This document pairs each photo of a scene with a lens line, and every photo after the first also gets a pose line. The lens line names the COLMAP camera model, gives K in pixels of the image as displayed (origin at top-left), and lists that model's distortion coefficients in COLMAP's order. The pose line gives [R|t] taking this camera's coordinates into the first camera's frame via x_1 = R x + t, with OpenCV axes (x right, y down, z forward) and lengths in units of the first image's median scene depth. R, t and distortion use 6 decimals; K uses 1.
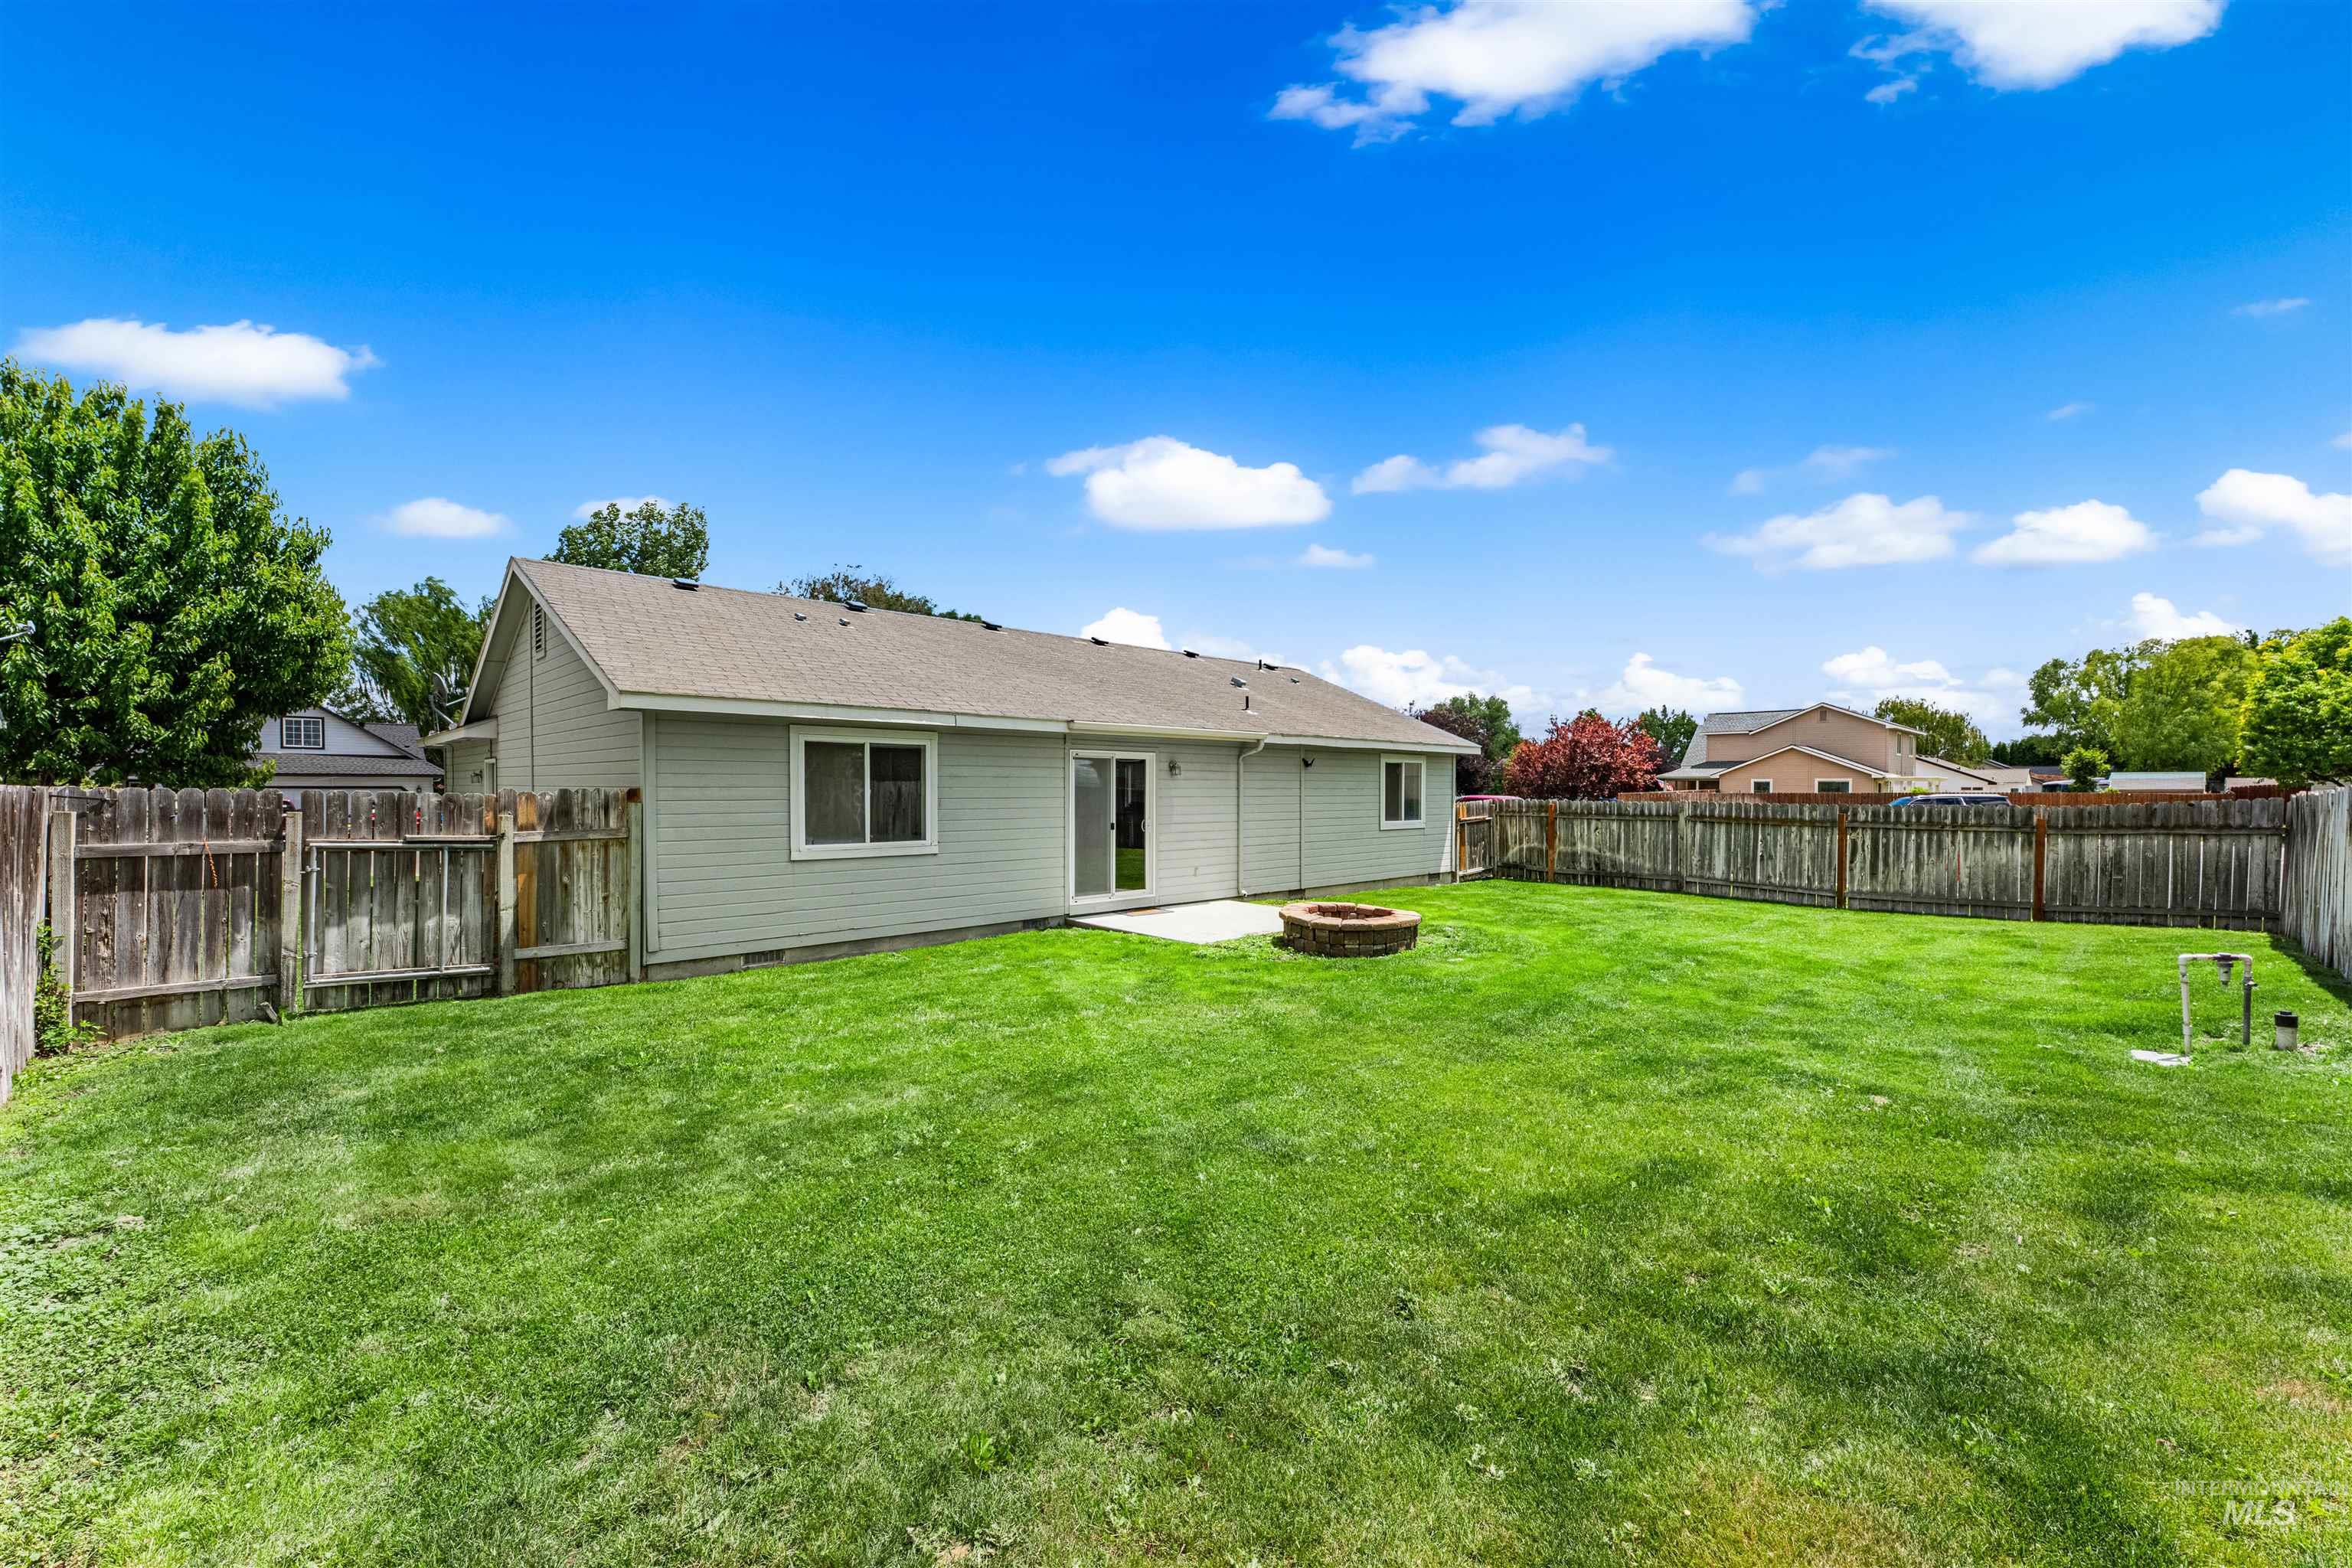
lens RADIAL K [[945.0, 0, 1162.9], [0, 945.0, 798.7], [0, 0, 1]] dist [0.001639, -0.000045]
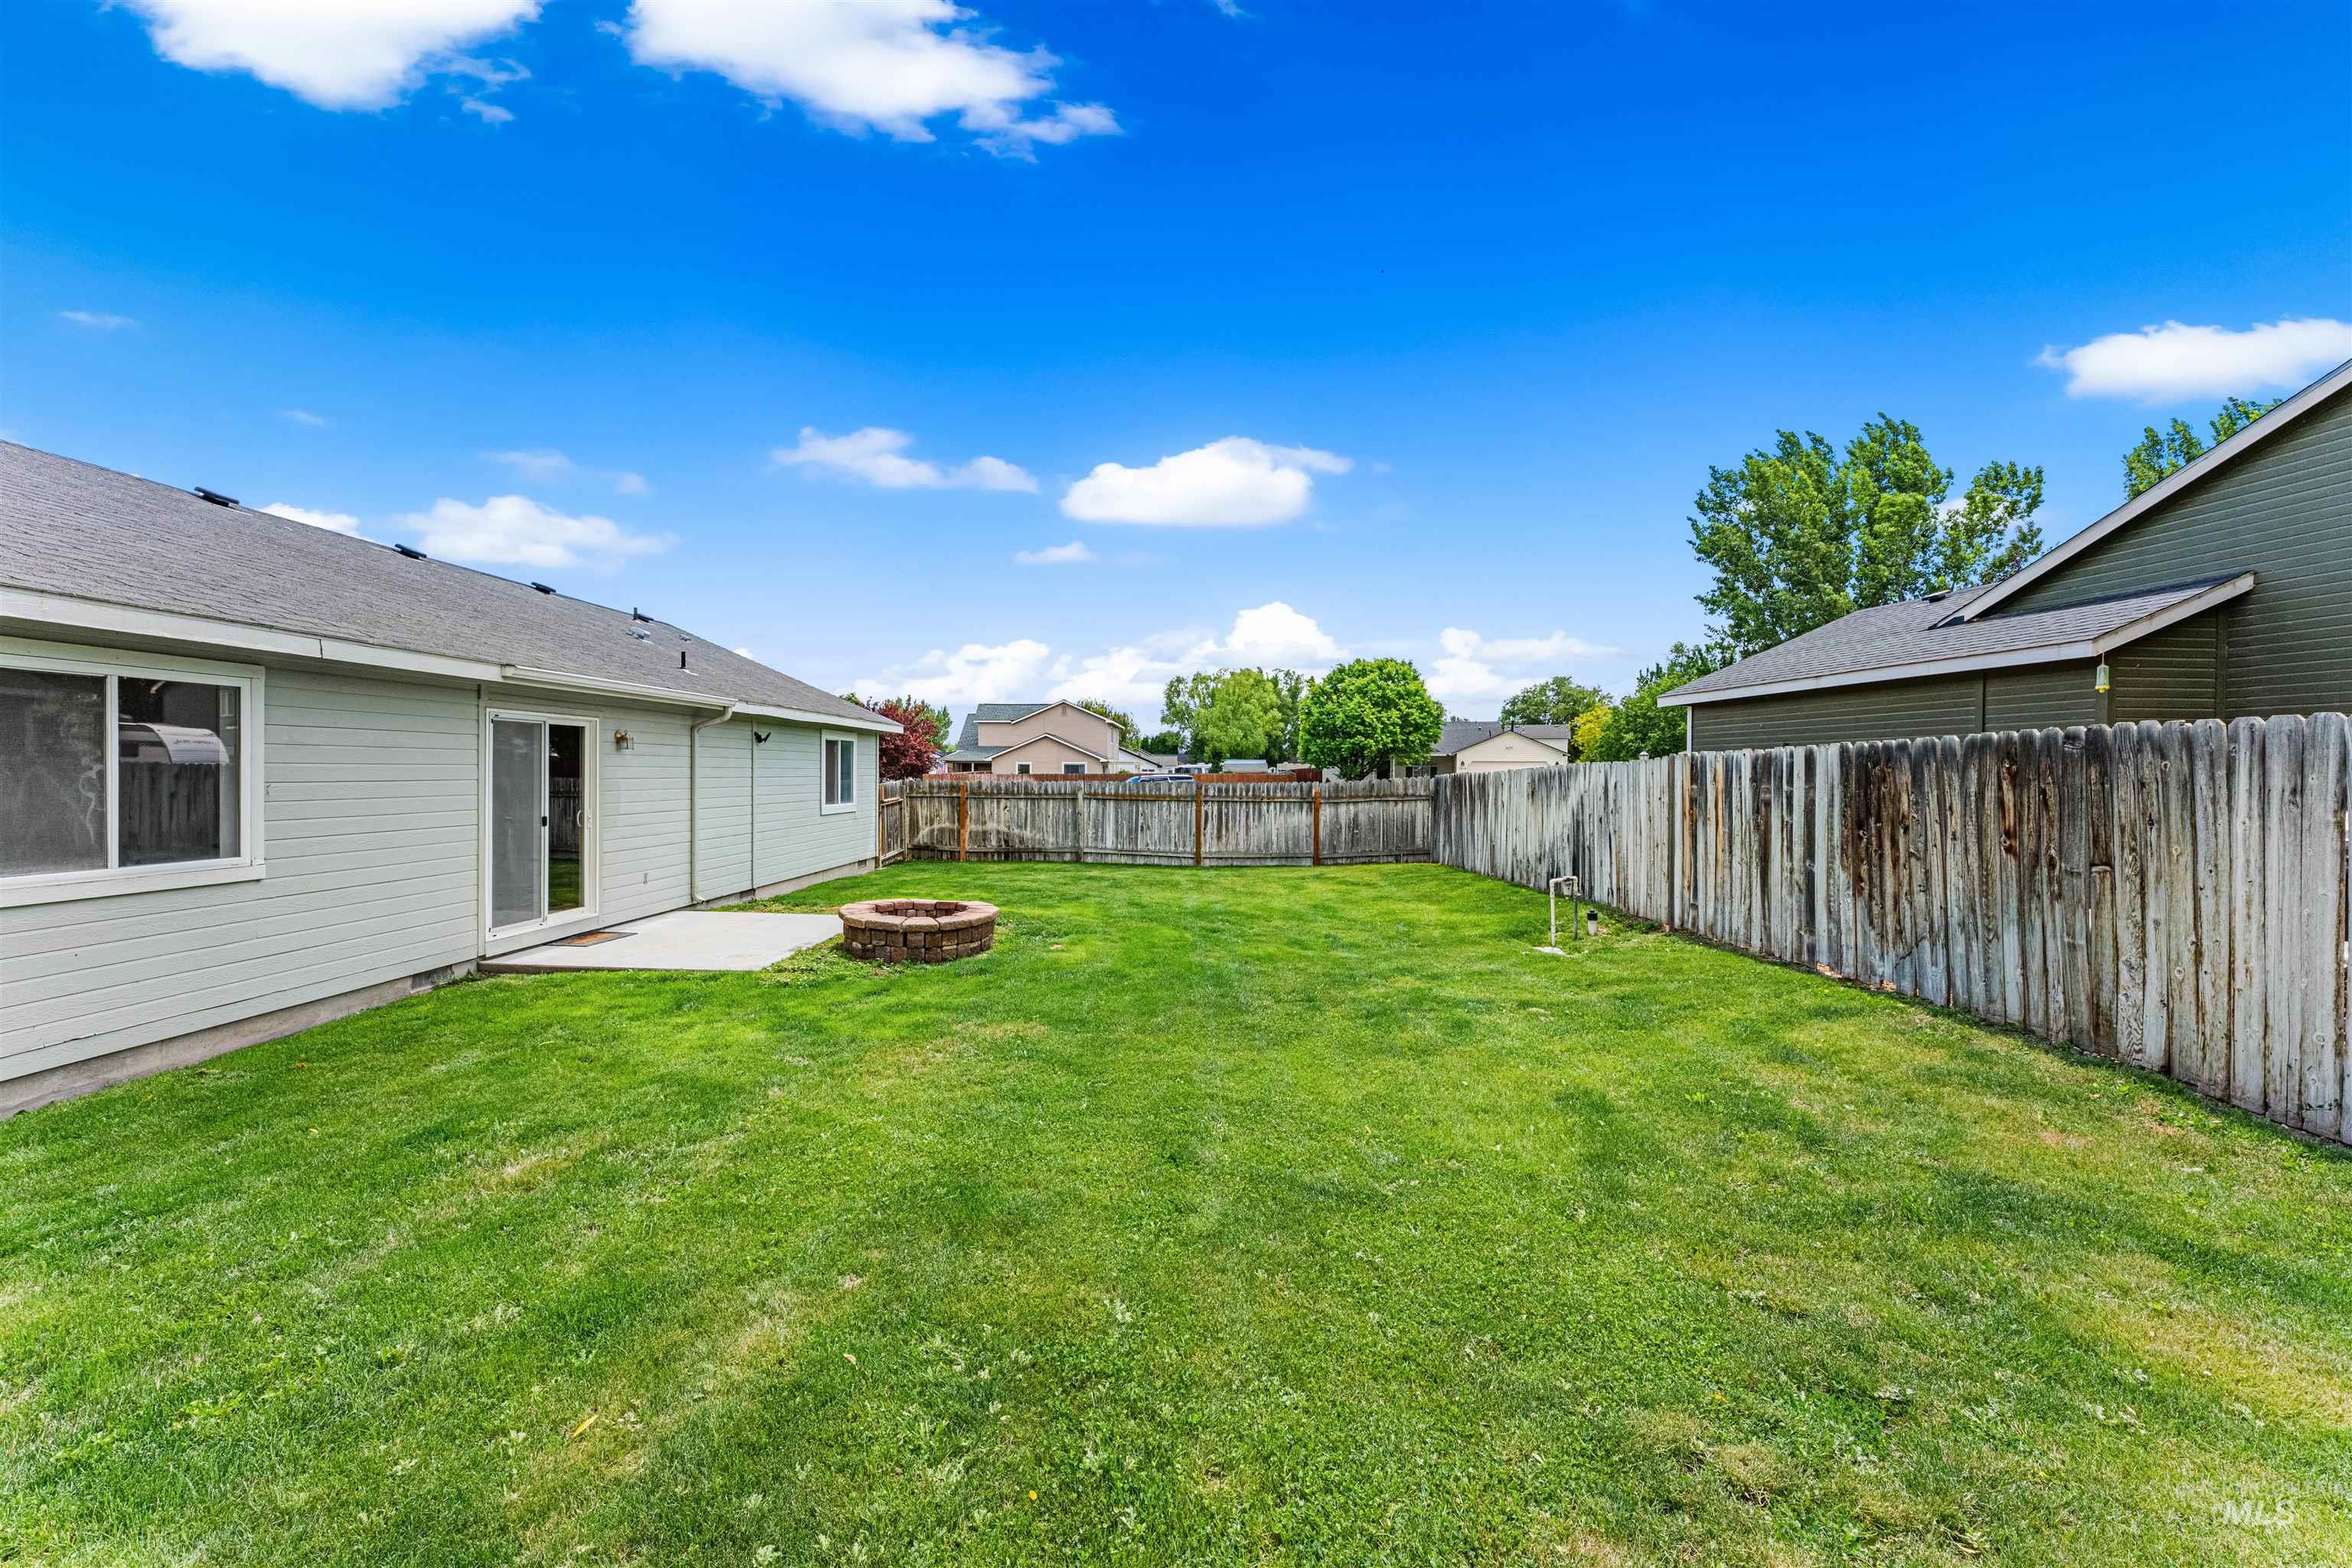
lens RADIAL K [[944.6, 0, 1165.8], [0, 944.6, 774.1], [0, 0, 1]] dist [0.000399, -0.000147]
pose [[0.717916, -0.000753, 0.696129, -0.208531], [0.005316, 0.999976, -0.004400, 0.000336], [-0.696109, 0.006860, 0.717903, 0.181843]]
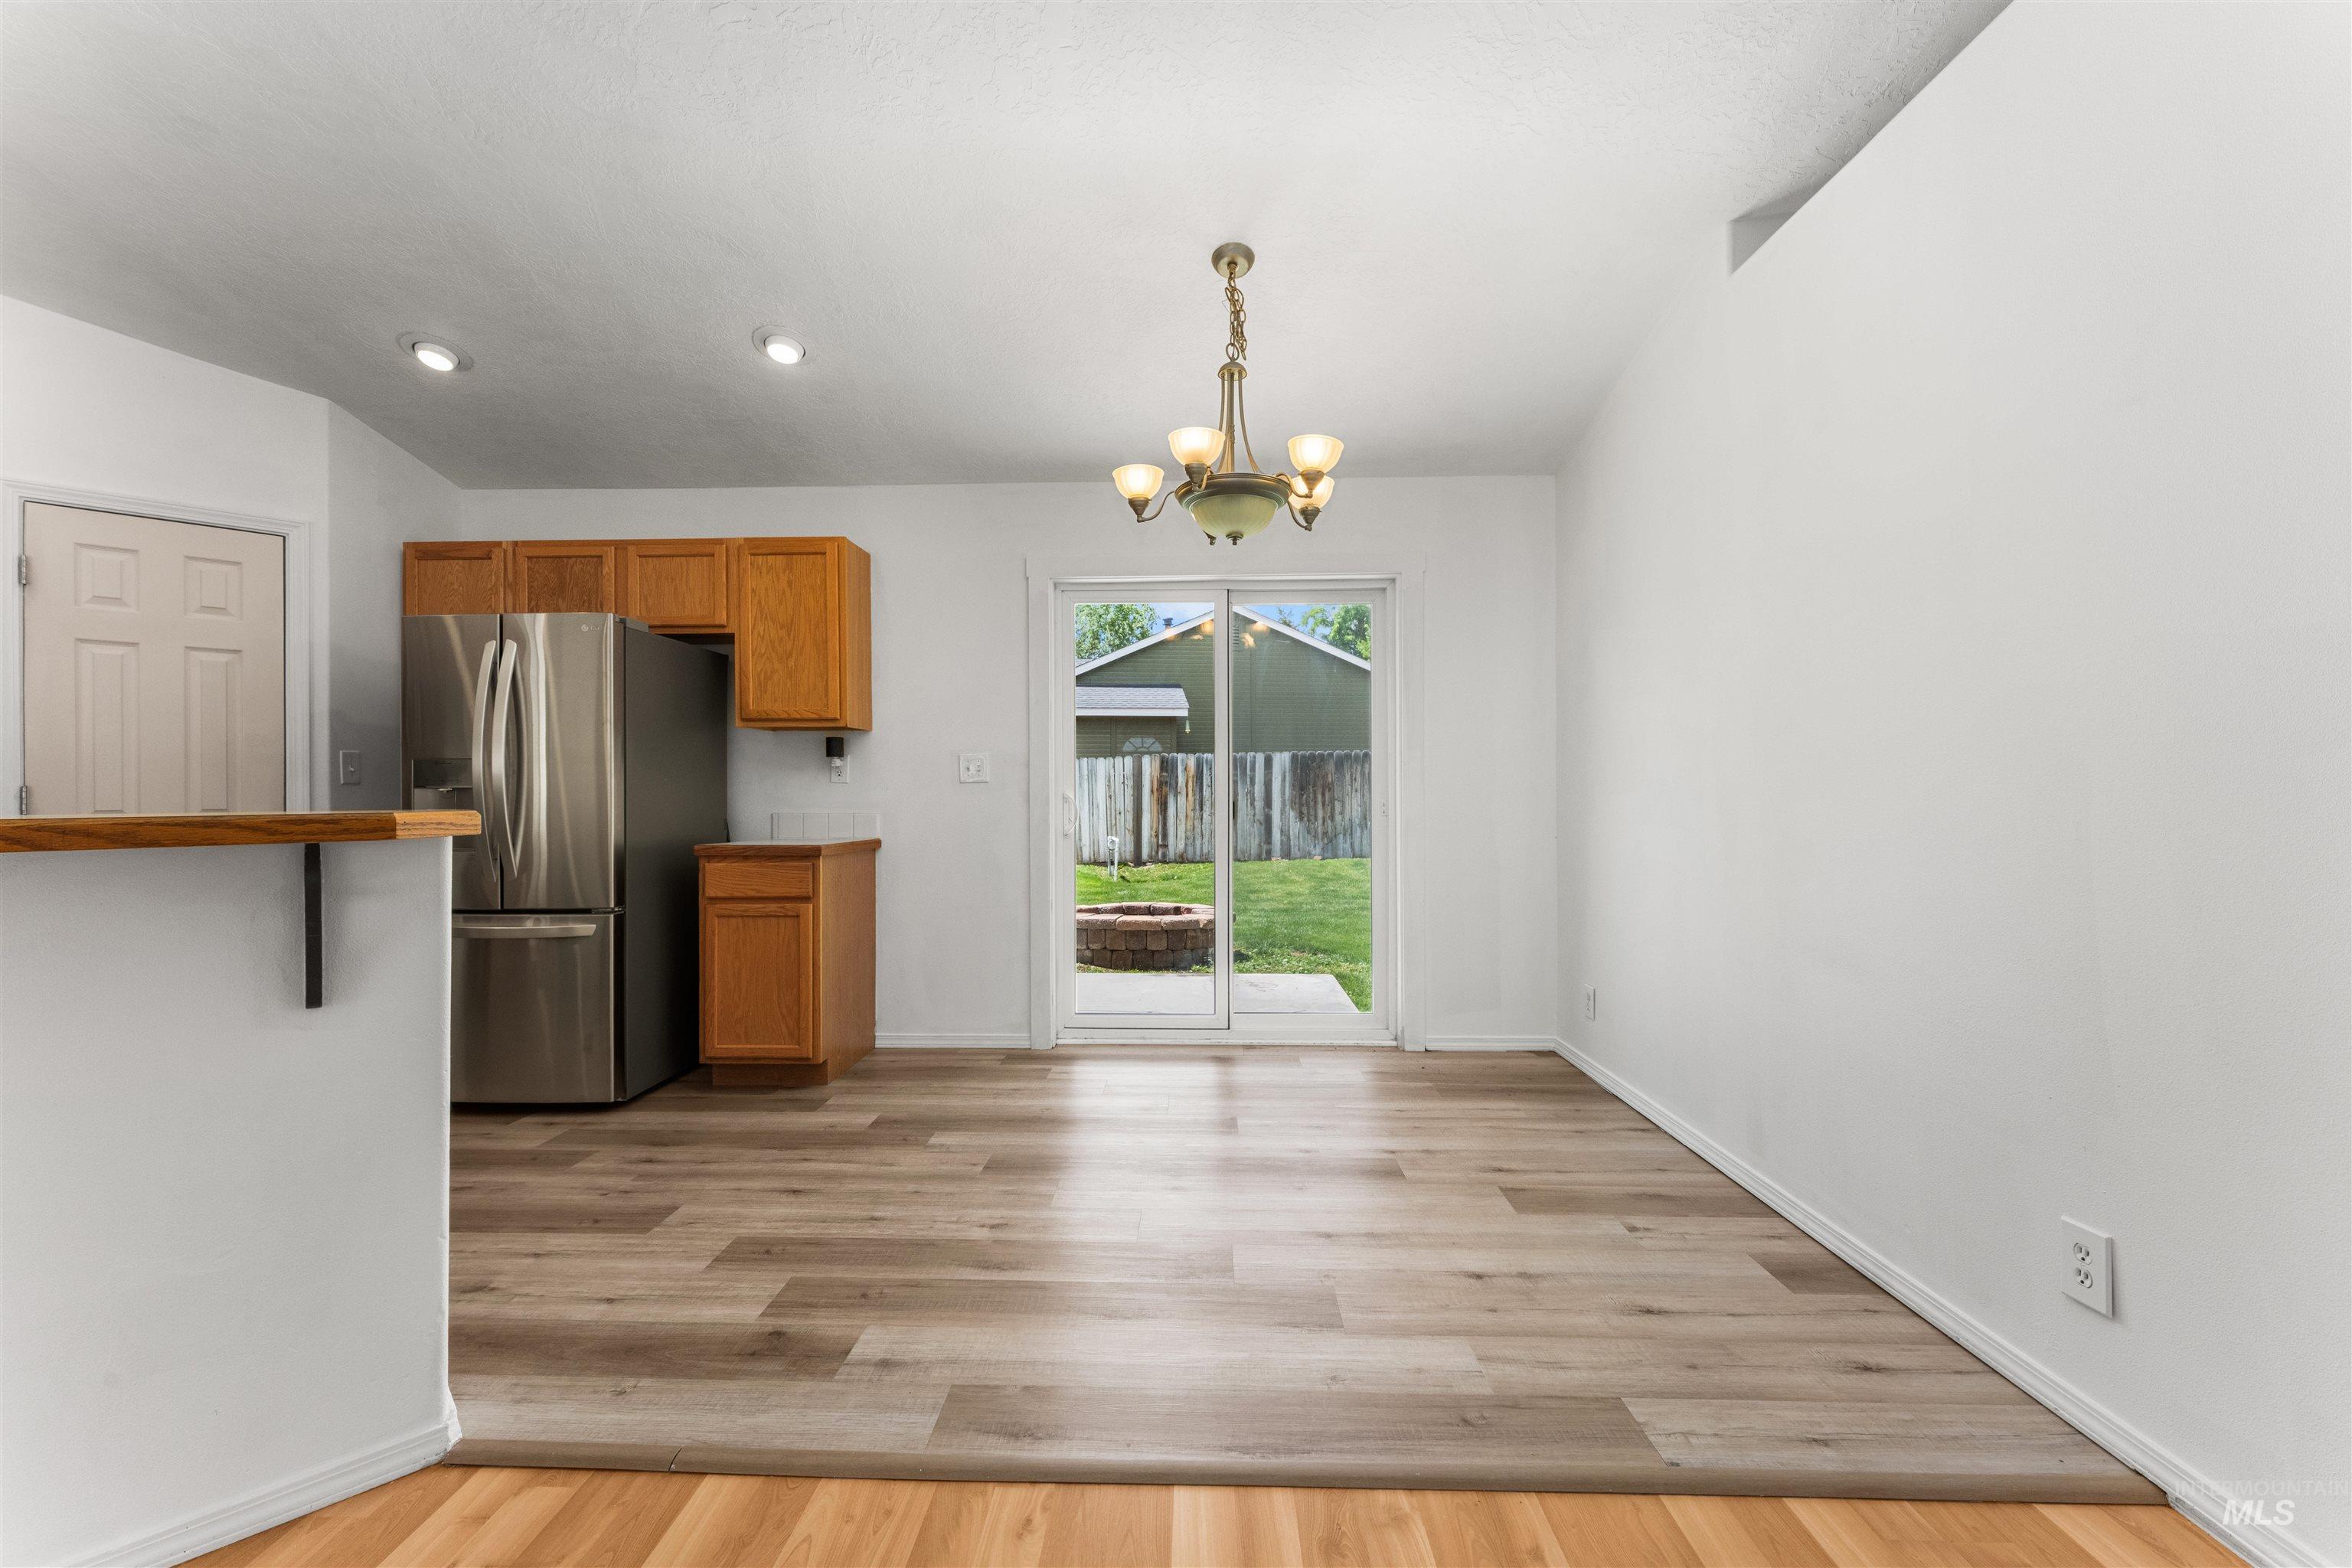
lens RADIAL K [[934.9, 0, 1168.8], [0, 934.9, 792.9], [0, 0, 1]] dist [0.002079, -0.000143]
pose [[-0.701385, 0.000390, 0.712783, -0.271703], [0.009850, 0.999910, 0.009146, 0.021568], [-0.712715, 0.013436, -0.701325, 1.246685]]
